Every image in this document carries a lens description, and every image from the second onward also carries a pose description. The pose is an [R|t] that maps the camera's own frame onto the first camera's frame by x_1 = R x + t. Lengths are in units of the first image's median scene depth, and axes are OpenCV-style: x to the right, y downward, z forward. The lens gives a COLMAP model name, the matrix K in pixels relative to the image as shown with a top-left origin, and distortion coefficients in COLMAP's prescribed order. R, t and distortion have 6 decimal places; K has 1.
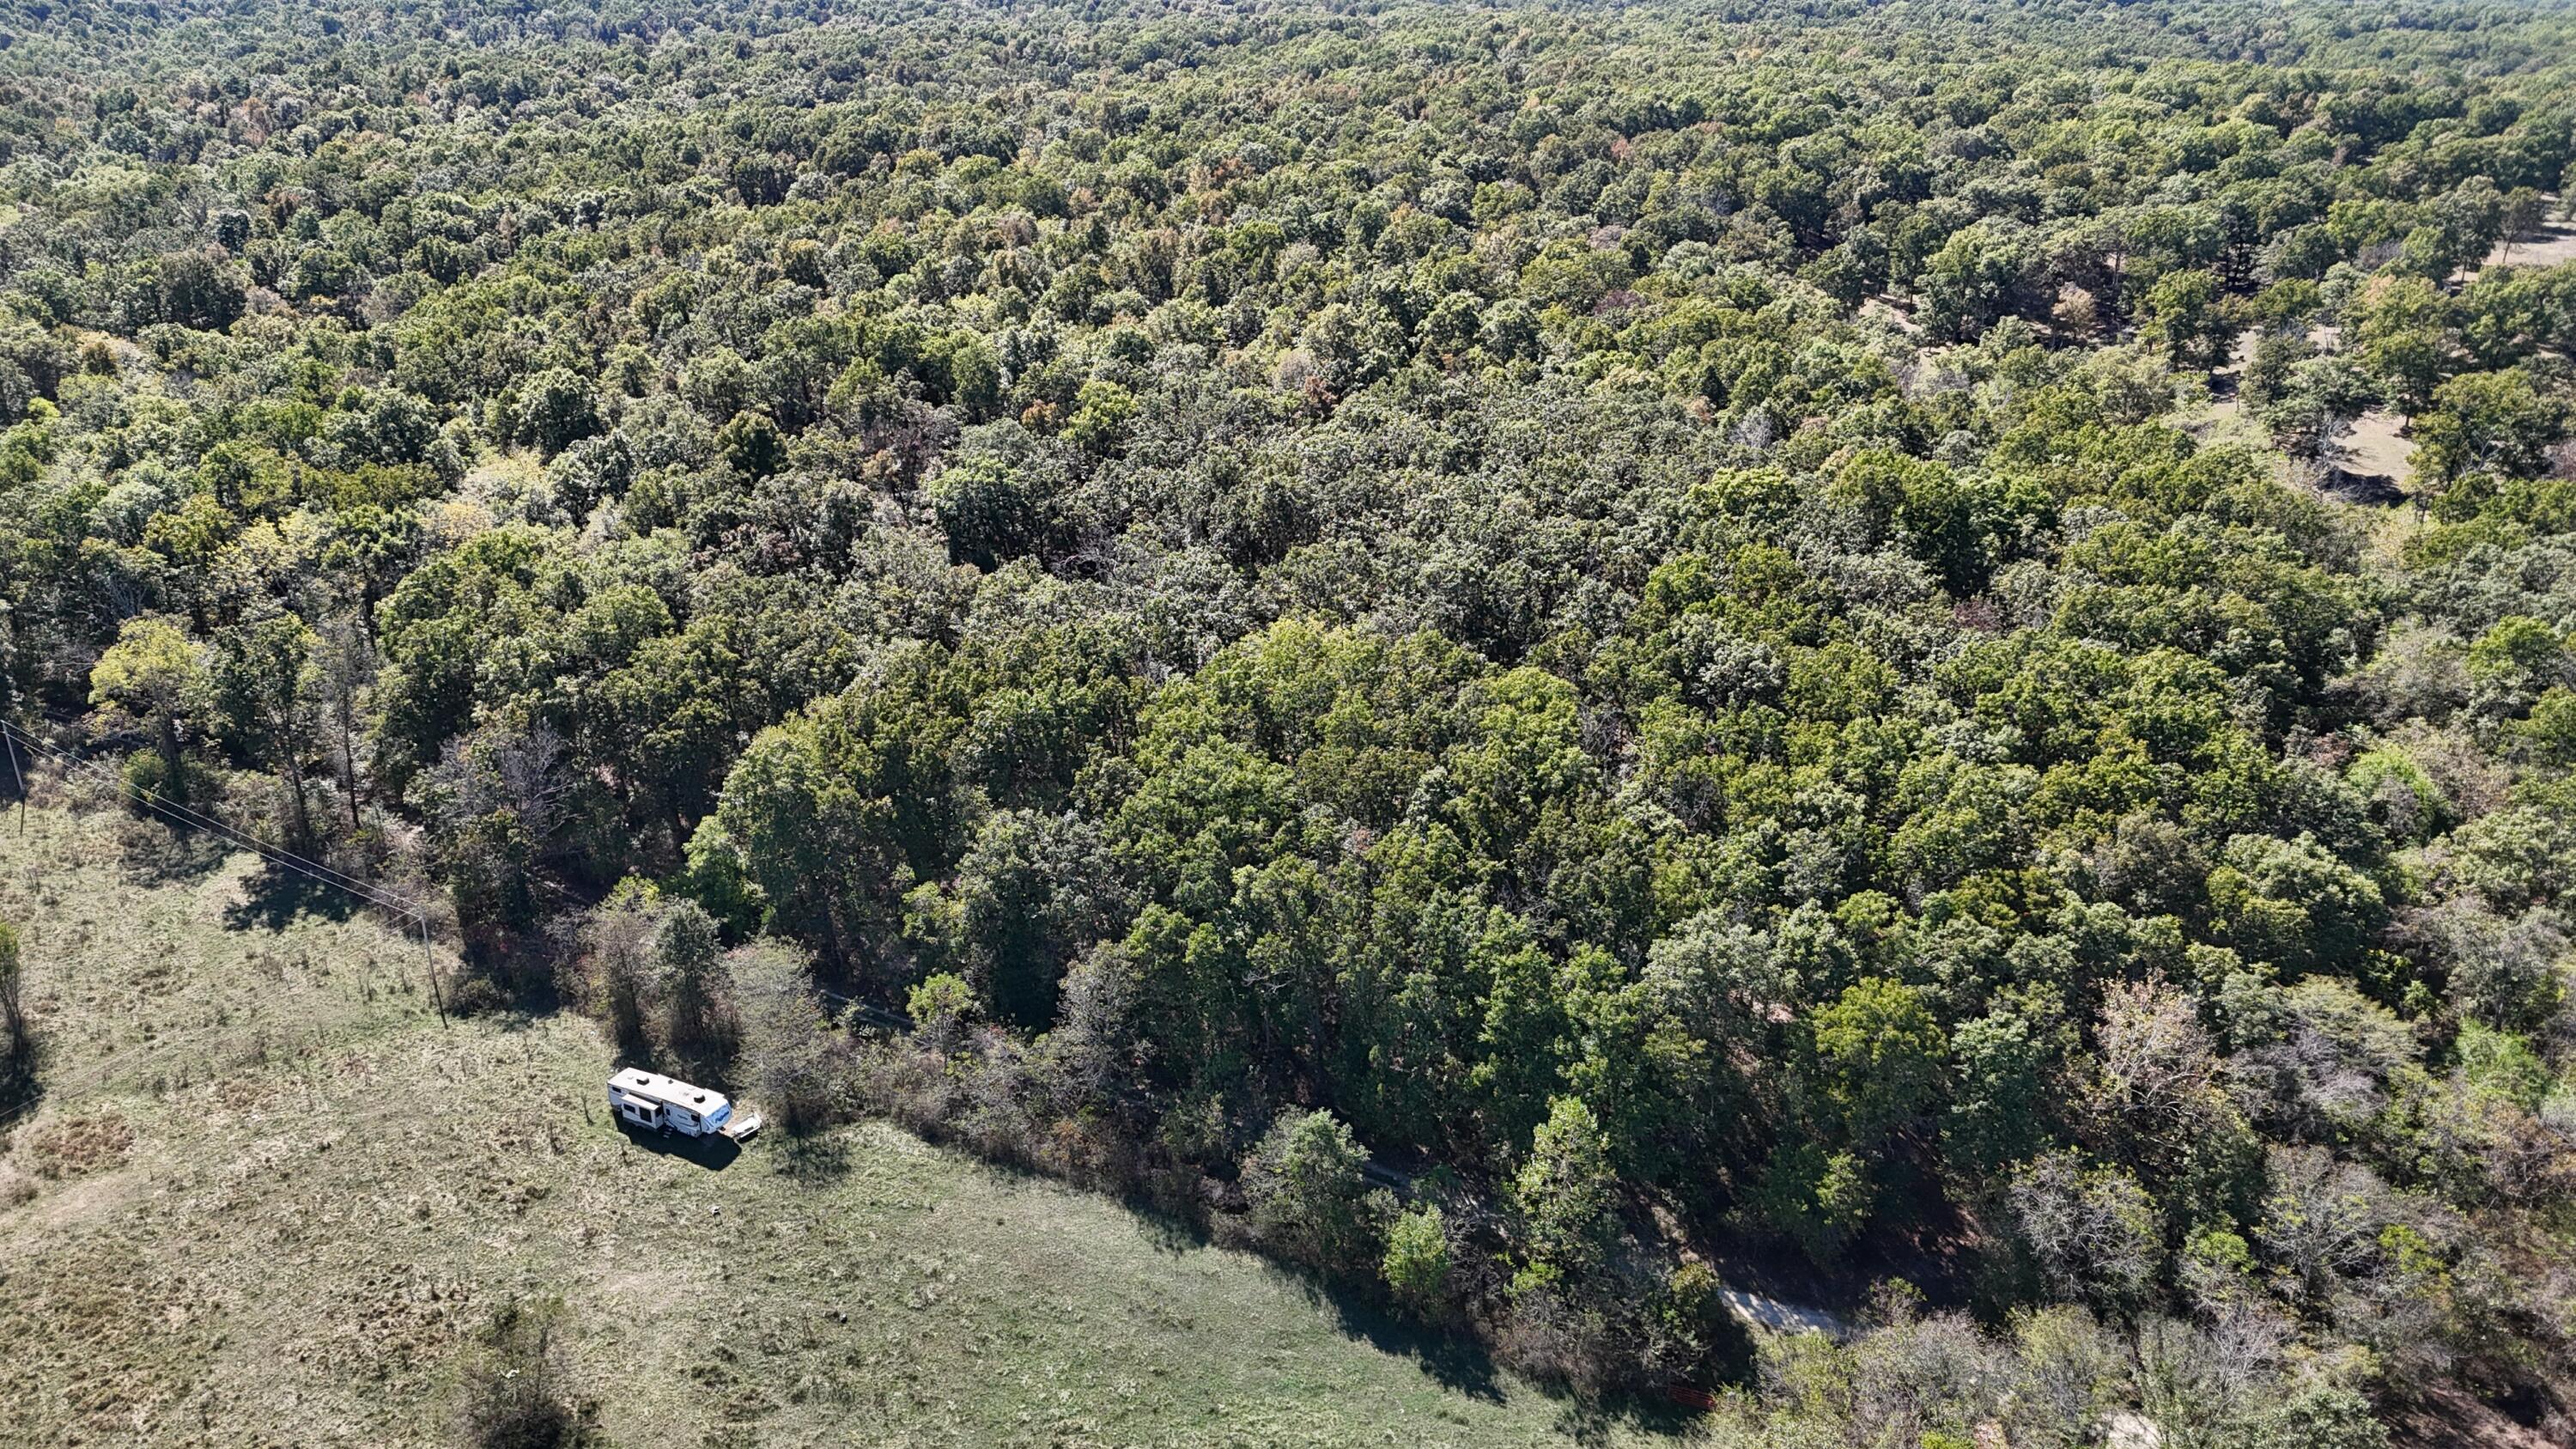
lens RADIAL K [[1882.7, 0, 1285.1], [0, 1882.7, 717.6], [0, 0, 1]] dist [0.069483, -0.069427]
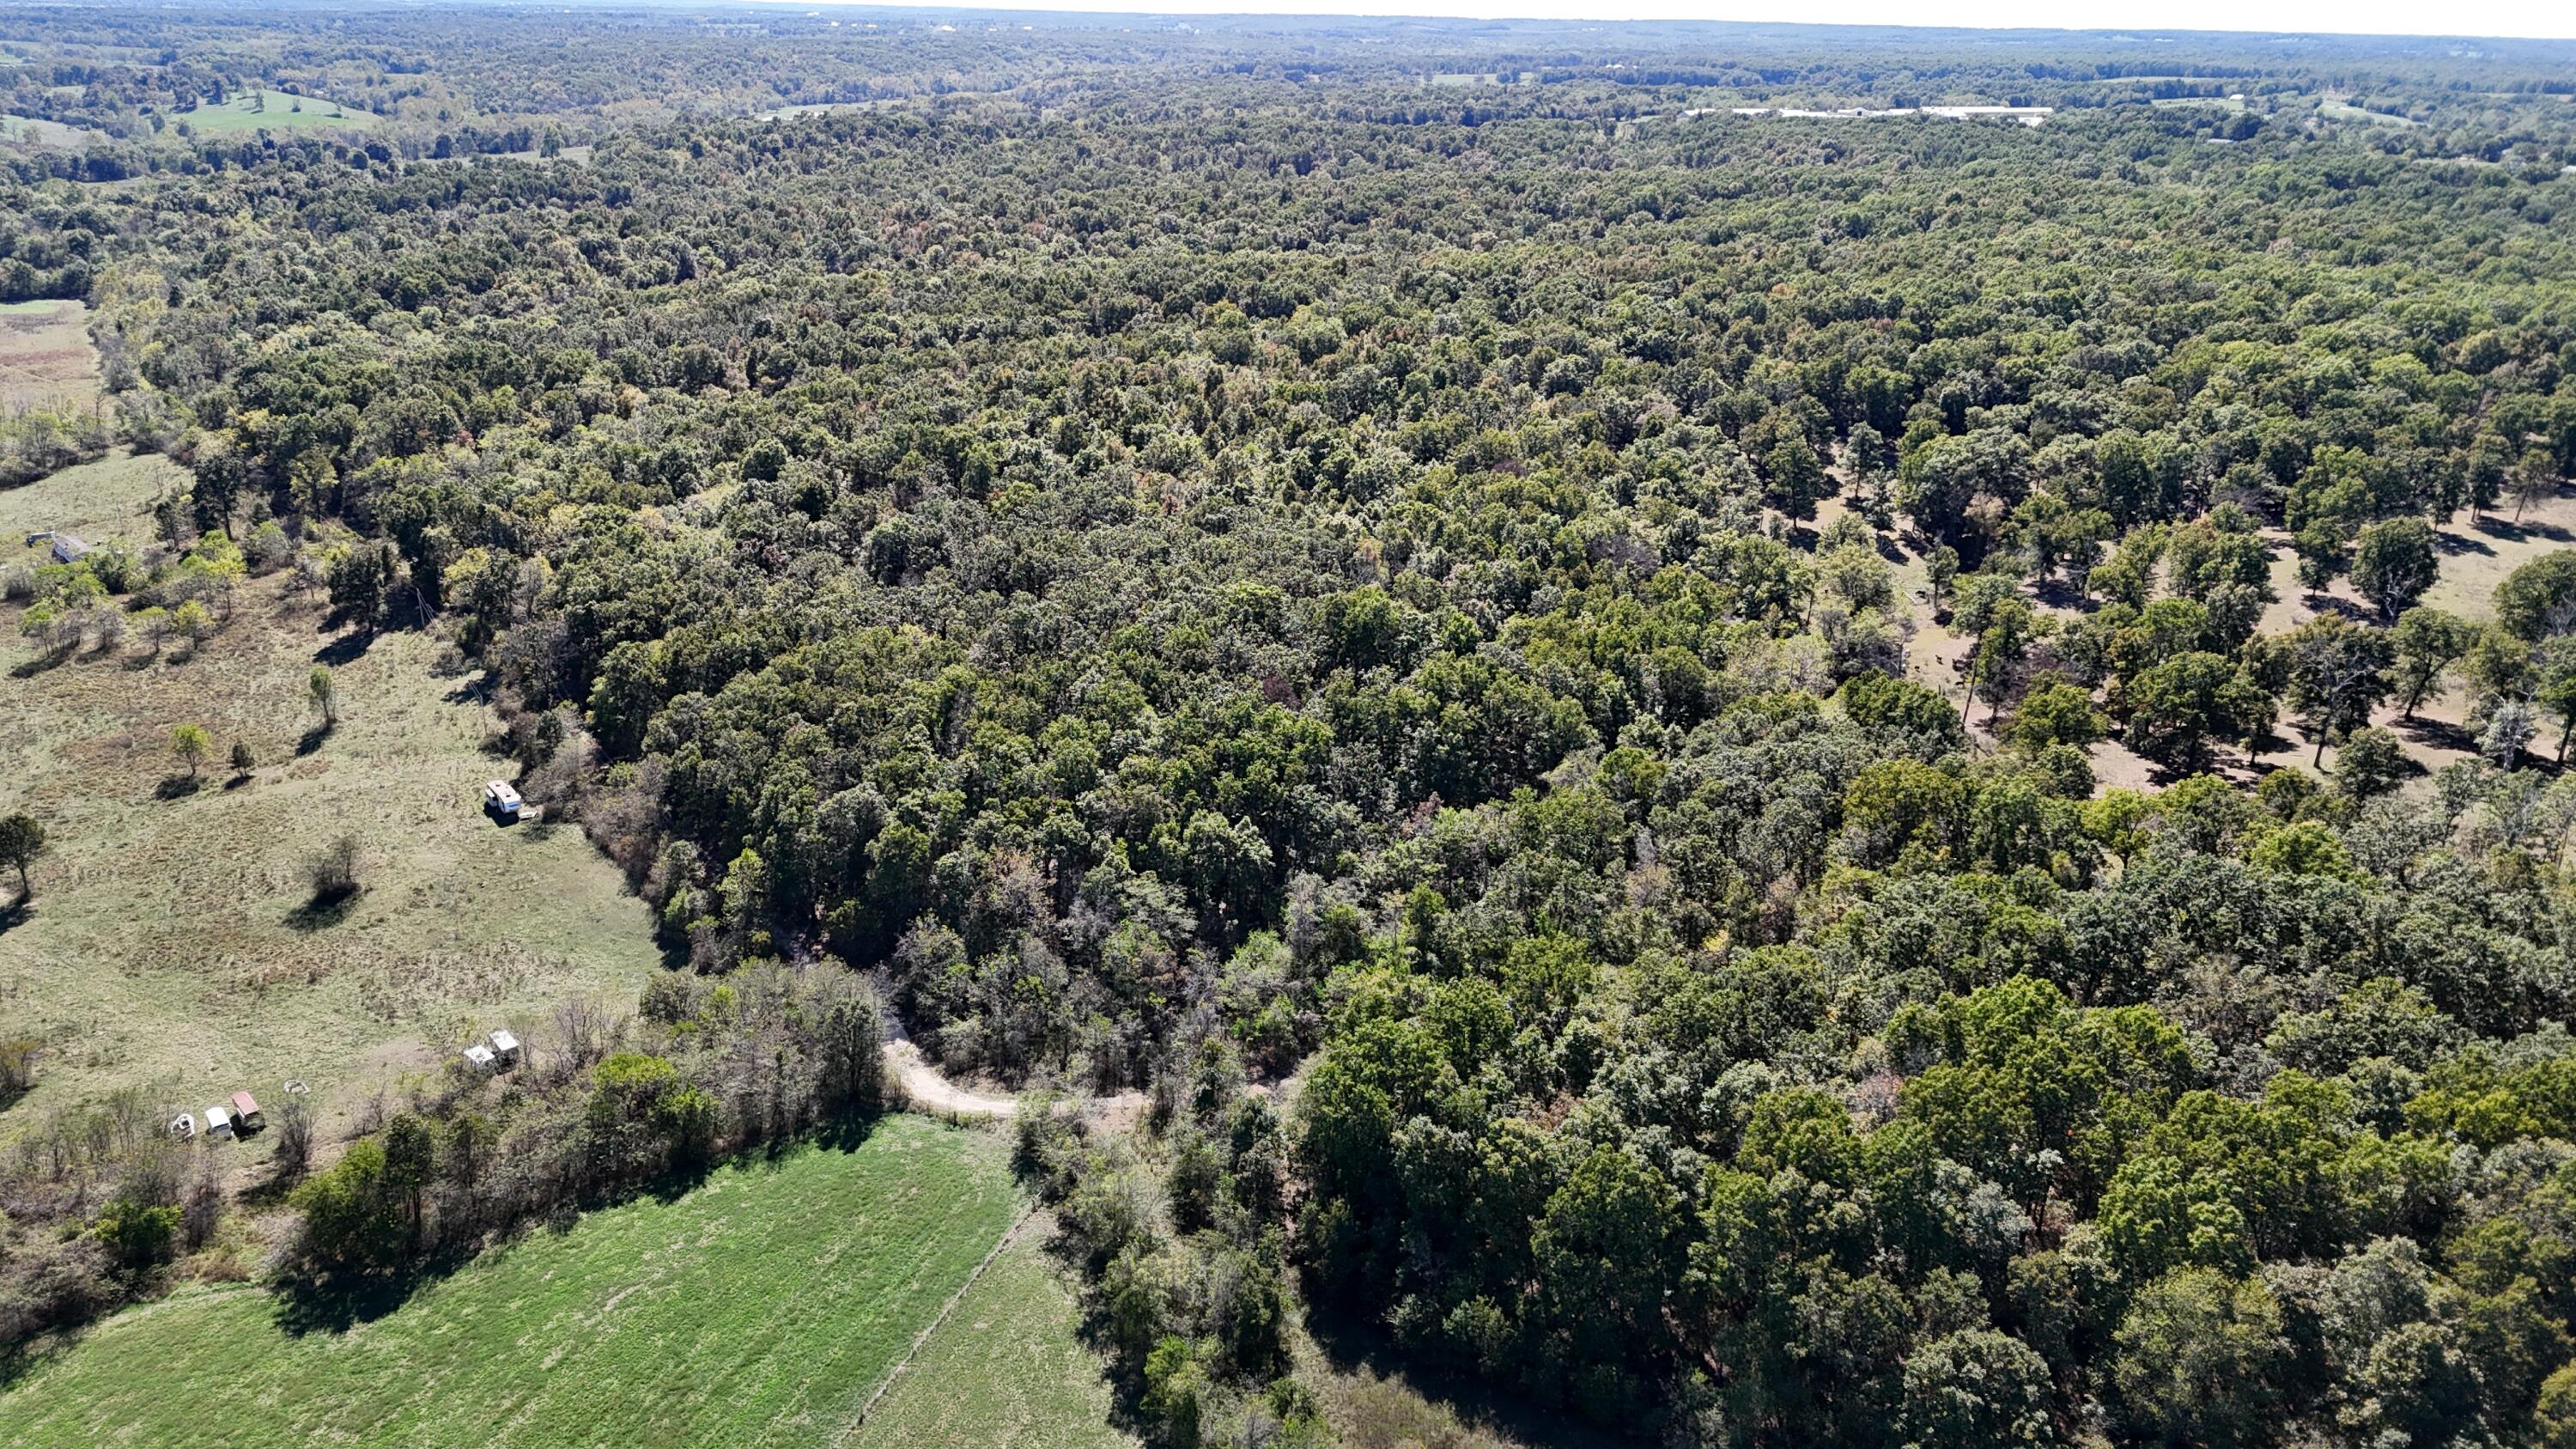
lens RADIAL K [[1882.7, 0, 1290.3], [0, 1882.7, 729.7], [0, 0, 1]] dist [0.069483, -0.069427]
pose [[0.899381, 0.167368, -0.403859, 1.060178], [-0.176810, 0.984144, 0.014101, -0.046277], [0.399815, 0.058724, 0.914713, -0.484439]]
